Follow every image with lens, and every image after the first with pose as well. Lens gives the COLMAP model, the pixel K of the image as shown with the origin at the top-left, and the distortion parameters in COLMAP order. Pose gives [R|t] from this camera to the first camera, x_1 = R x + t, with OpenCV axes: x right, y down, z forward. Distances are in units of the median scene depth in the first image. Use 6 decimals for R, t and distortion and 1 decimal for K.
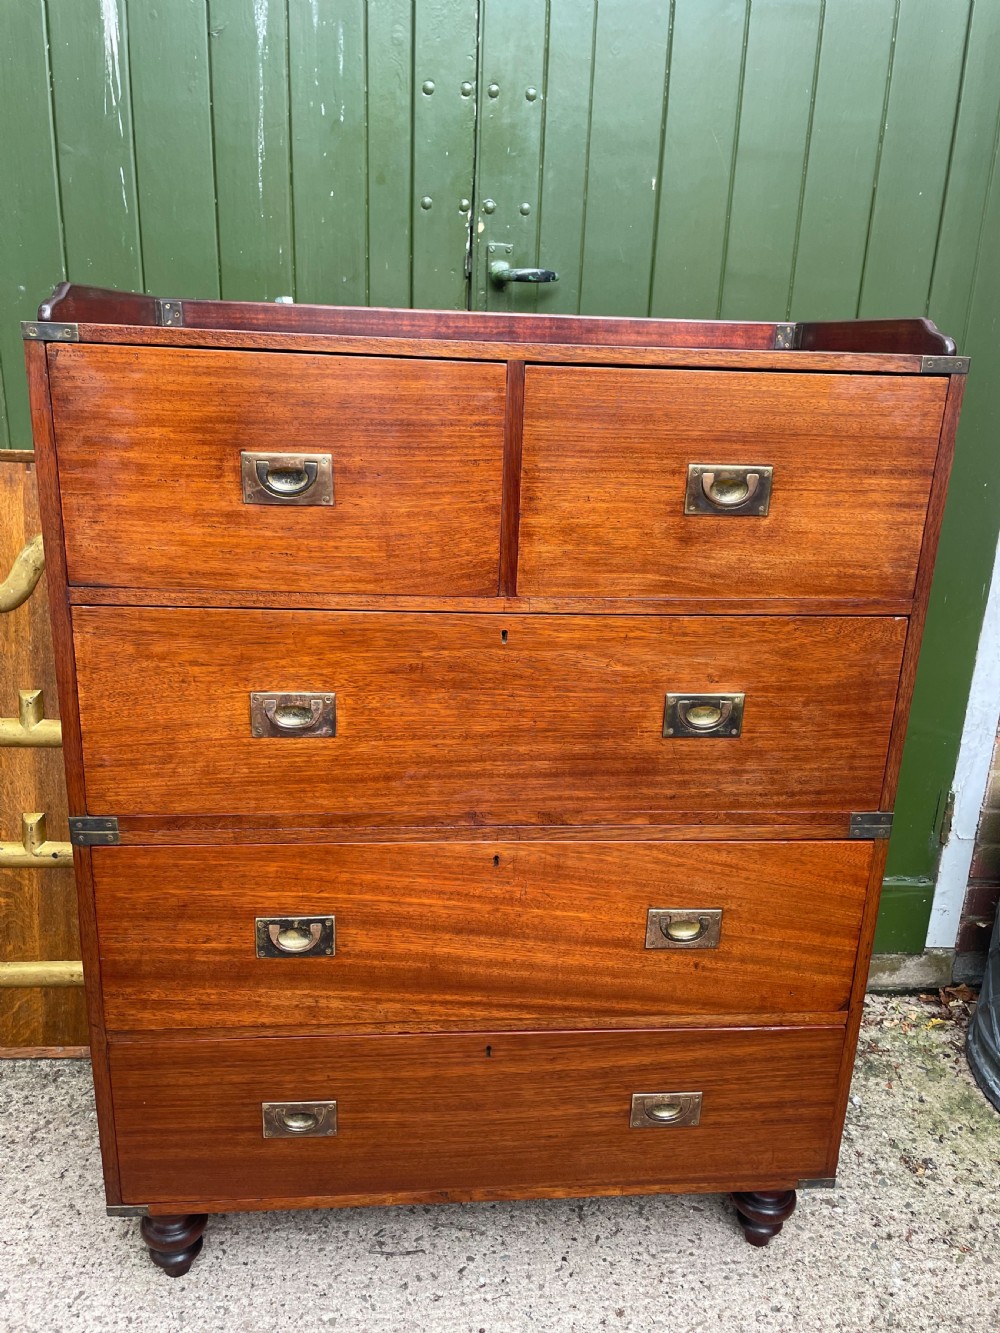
lens RADIAL K [[1034.9, 0, 509.4], [0, 1034.9, 651.7], [0, 0, 1]] dist [0.051745, -0.071504]
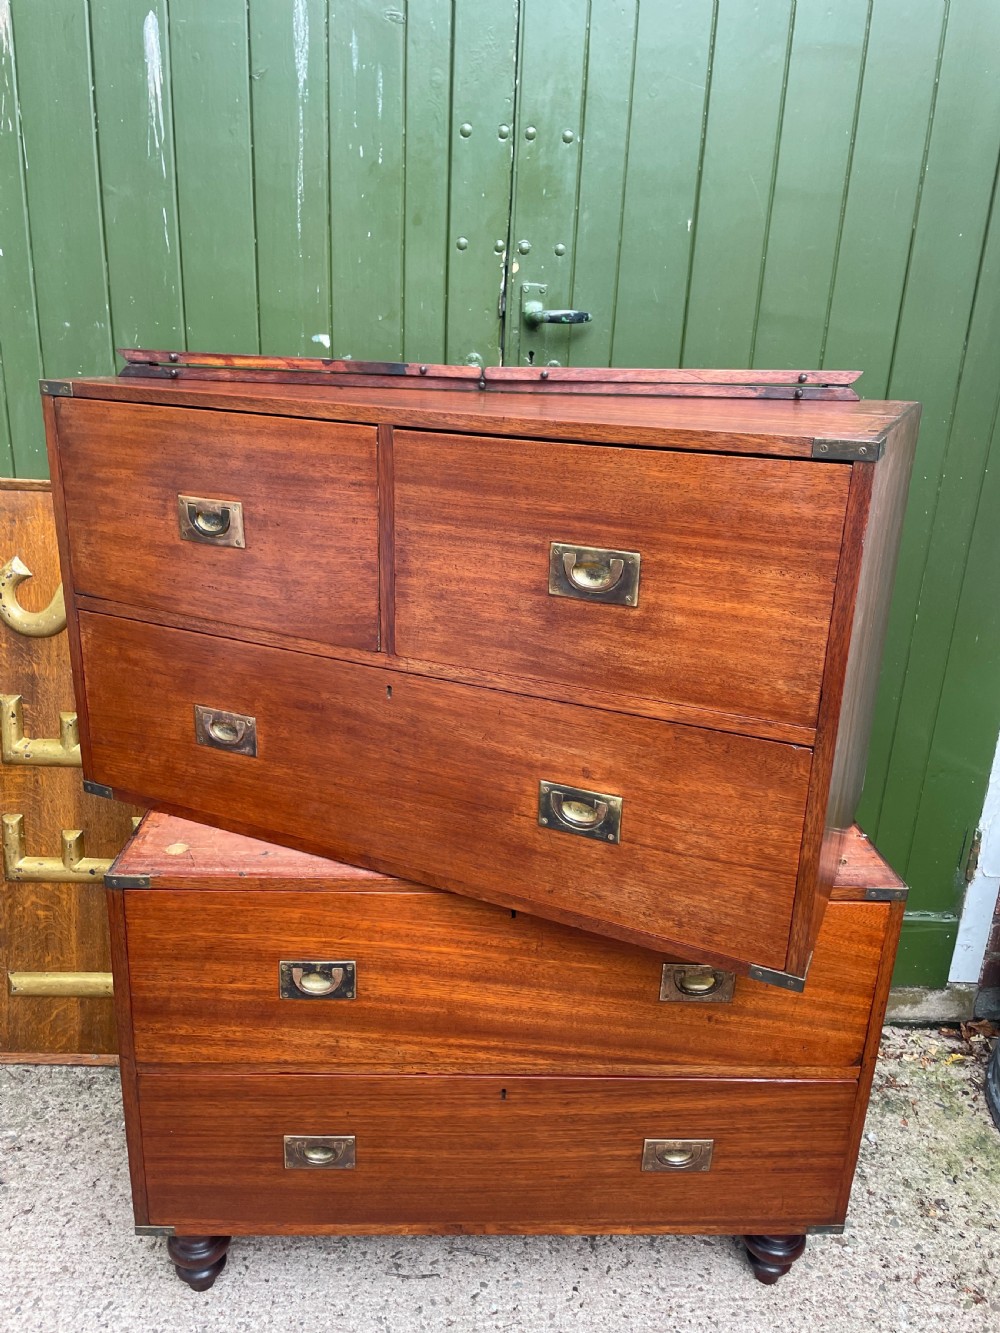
lens RADIAL K [[1034.9, 0, 506.1], [0, 1034.9, 652.3], [0, 0, 1]] dist [0.051745, -0.071504]
pose [[0.998998, 0.020919, -0.039560, 0.014416], [-0.020106, 0.999581, 0.020841, -0.073610], [0.039979, -0.020025, 0.999000, -0.015933]]
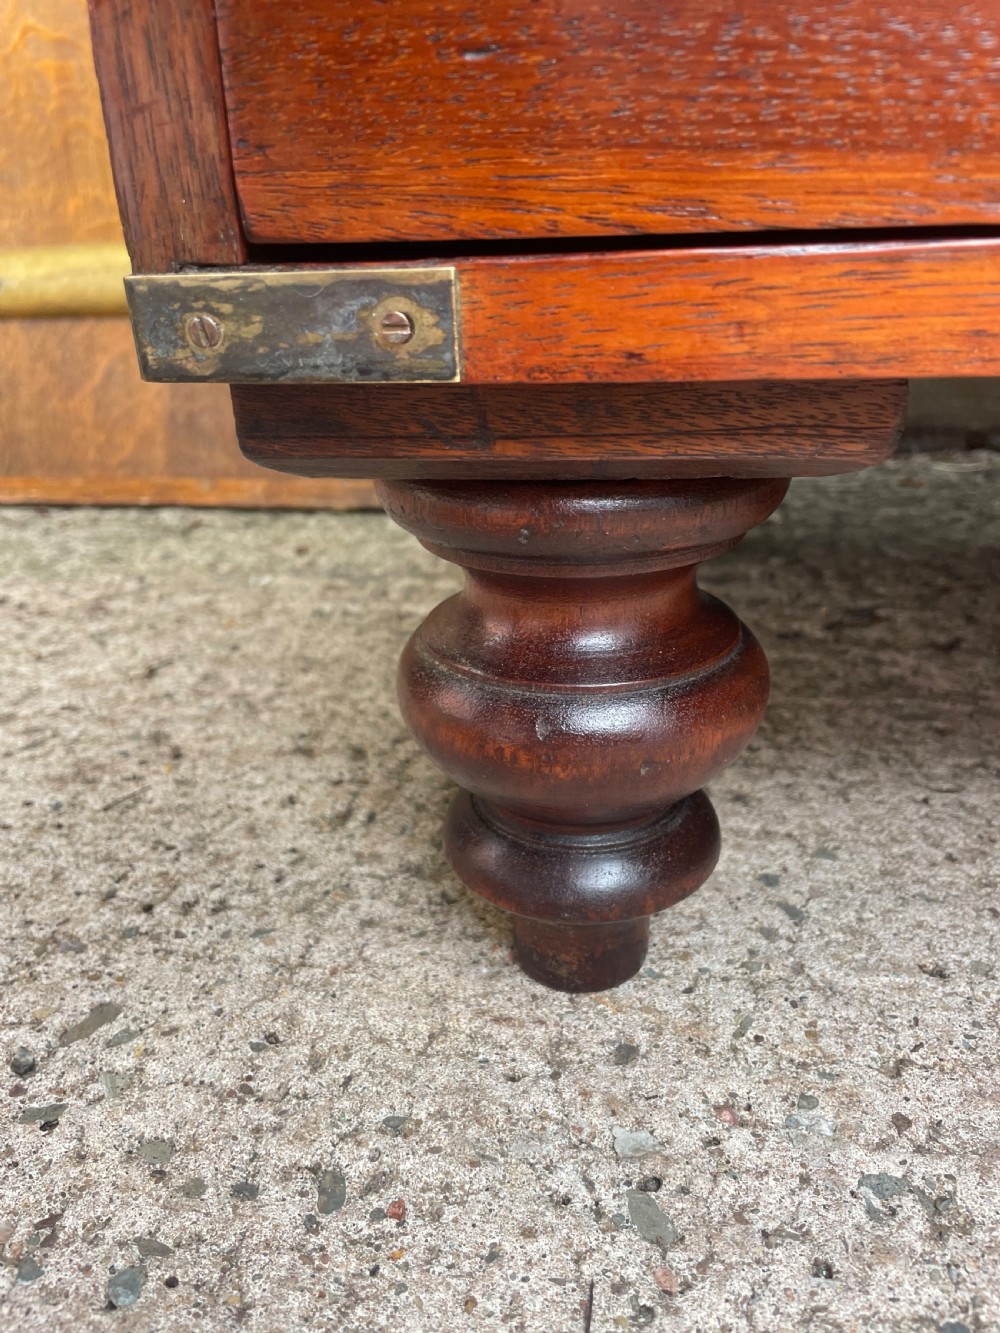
lens RADIAL K [[1034.9, 0, 506.3], [0, 1034.9, 666.0], [0, 0, 1]] dist [0.051745, -0.071504]
pose [[0.970105, 0.023923, -0.241504, -0.325266], [0.002999, 0.993872, 0.110500, 0.587450], [0.242667, -0.107921, 0.964088, 0.929306]]
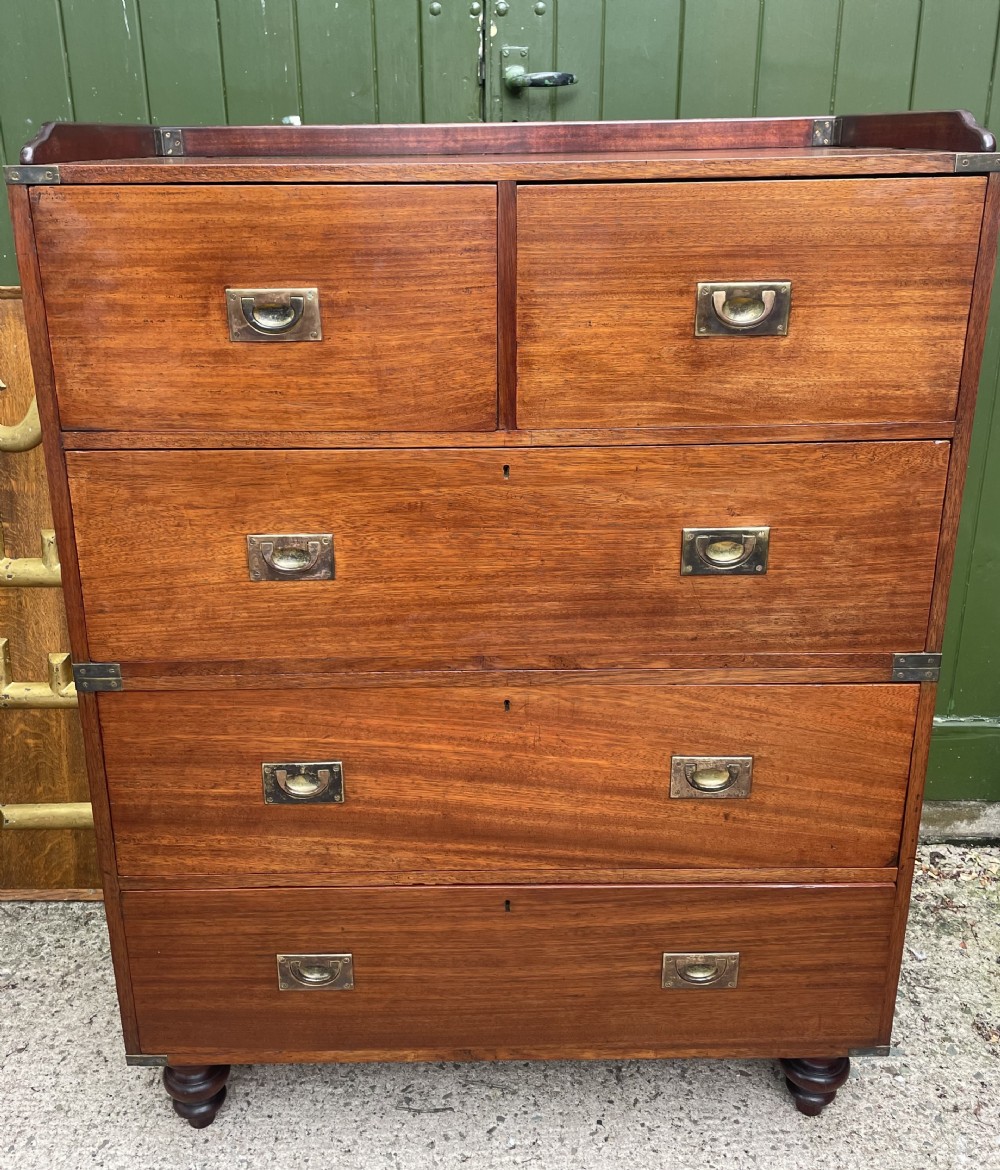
lens RADIAL K [[1106.2, 0, 475.9], [0, 1106.2, 489.6], [0, 0, 1]] dist [0.026200, 0.000000]
pose [[0.995177, -0.020198, -0.095994, 0.058257], [0.021973, 0.999606, 0.017468, -0.015094], [0.095603, -0.019493, 0.995229, -0.009504]]
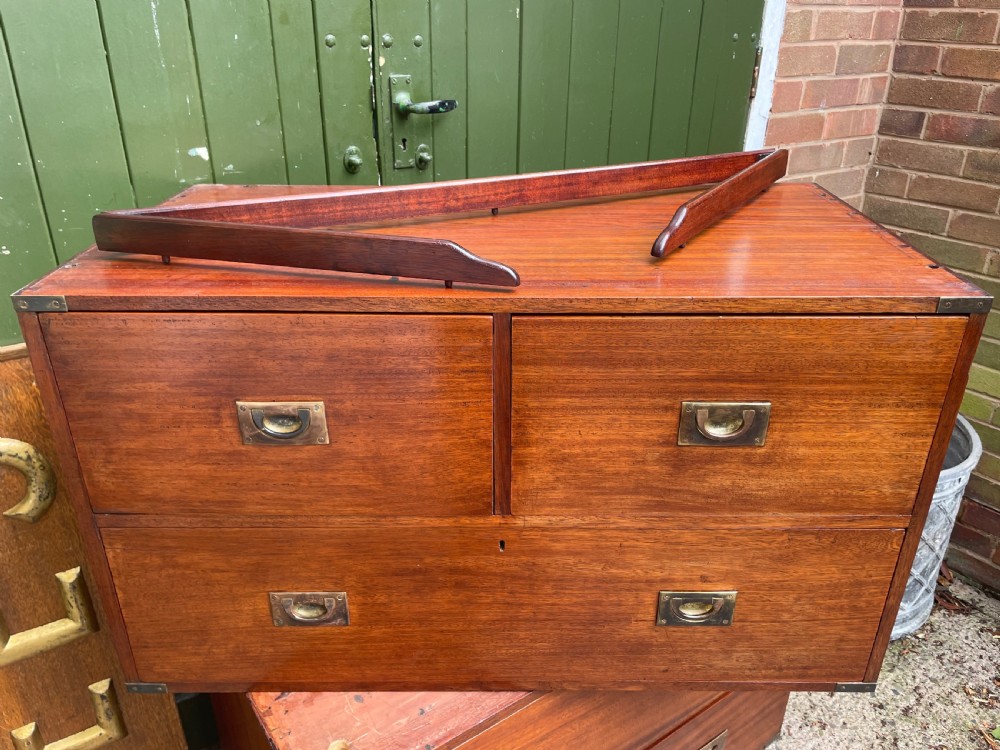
lens RADIAL K [[776.4, 0, 507.0], [0, 776.4, 360.4], [0, 0, 1]] dist [0.051745, -0.071504]
pose [[0.995379, 0.006322, -0.095812, 0.068024], [0.008616, 0.987924, 0.154697, -0.292715], [0.095633, -0.154808, 0.983305, 0.230276]]
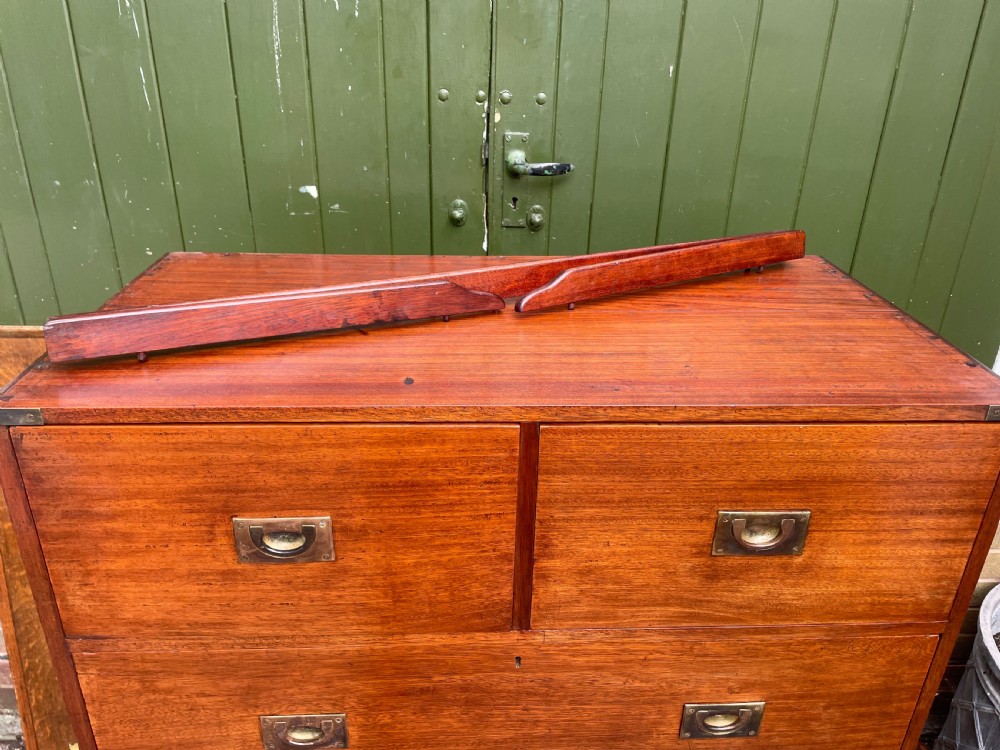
lens RADIAL K [[776.4, 0, 498.8], [0, 776.4, 368.8], [0, 0, 1]] dist [0.051745, -0.071504]
pose [[0.999304, 0.001896, -0.037264, 0.003259], [0.003212, 0.990627, 0.136561, -0.350356], [0.037173, -0.136585, 0.989931, 0.283981]]
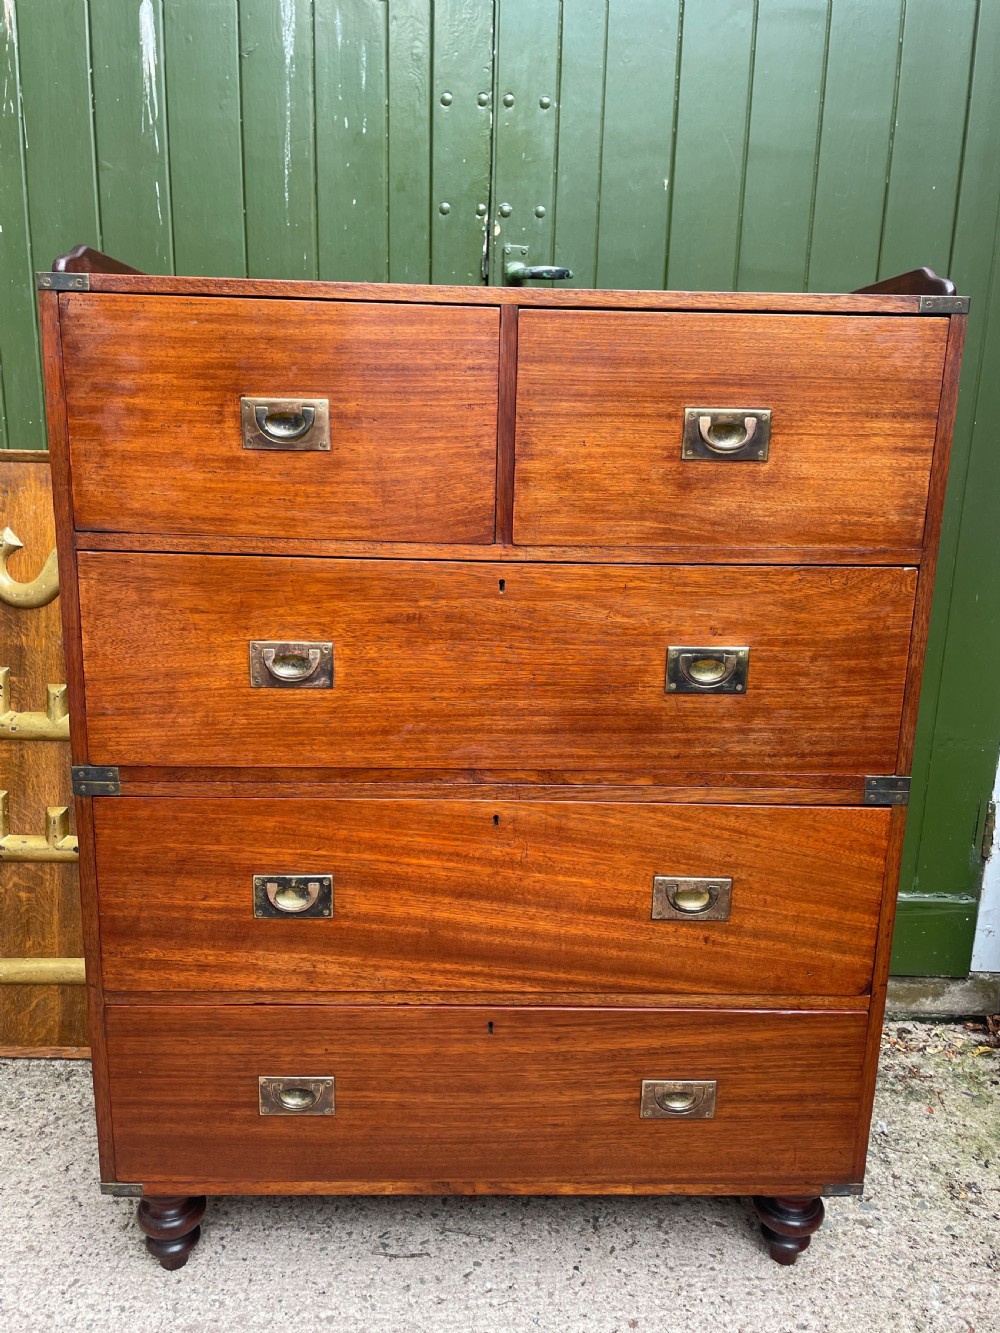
lens RADIAL K [[1034.9, 0, 499.1], [0, 1034.9, 654.1], [0, 0, 1]] dist [0.051745, -0.071504]
pose [[0.998047, -0.000866, -0.062460, 0.049828], [-0.003932, 0.997051, -0.076643, 0.115535], [0.062342, 0.076738, 0.995100, 0.011496]]
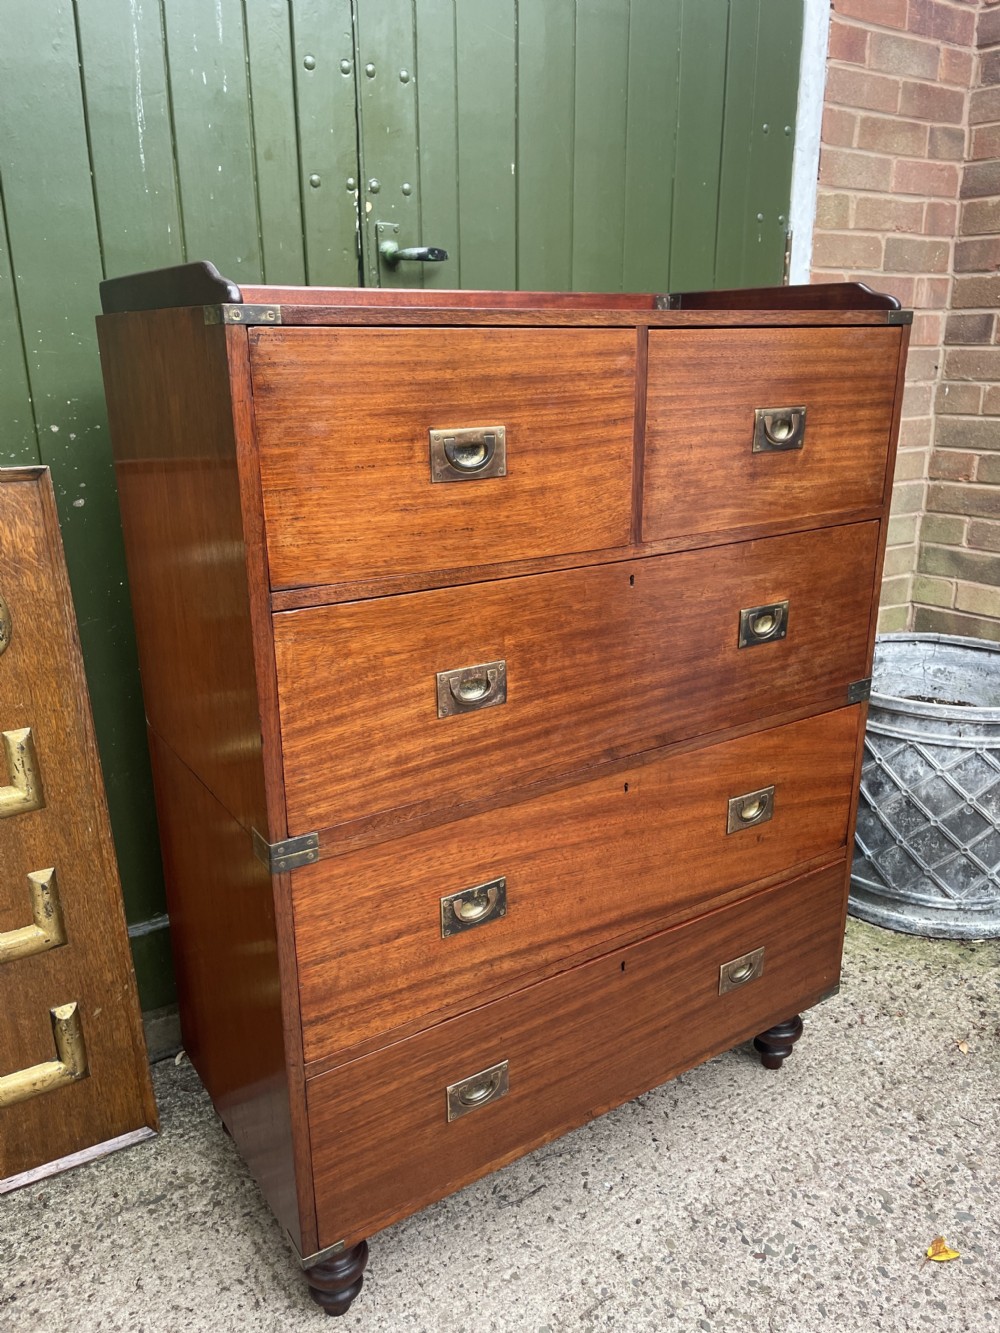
lens RADIAL K [[1034.9, 0, 519.6], [0, 1034.9, 655.7], [0, 0, 1]] dist [0.051745, -0.071504]
pose [[0.873518, -0.182894, 0.451128, -0.562748], [0.176323, 0.982682, 0.056979, -0.018234], [-0.453736, 0.029772, 0.890639, 0.068783]]
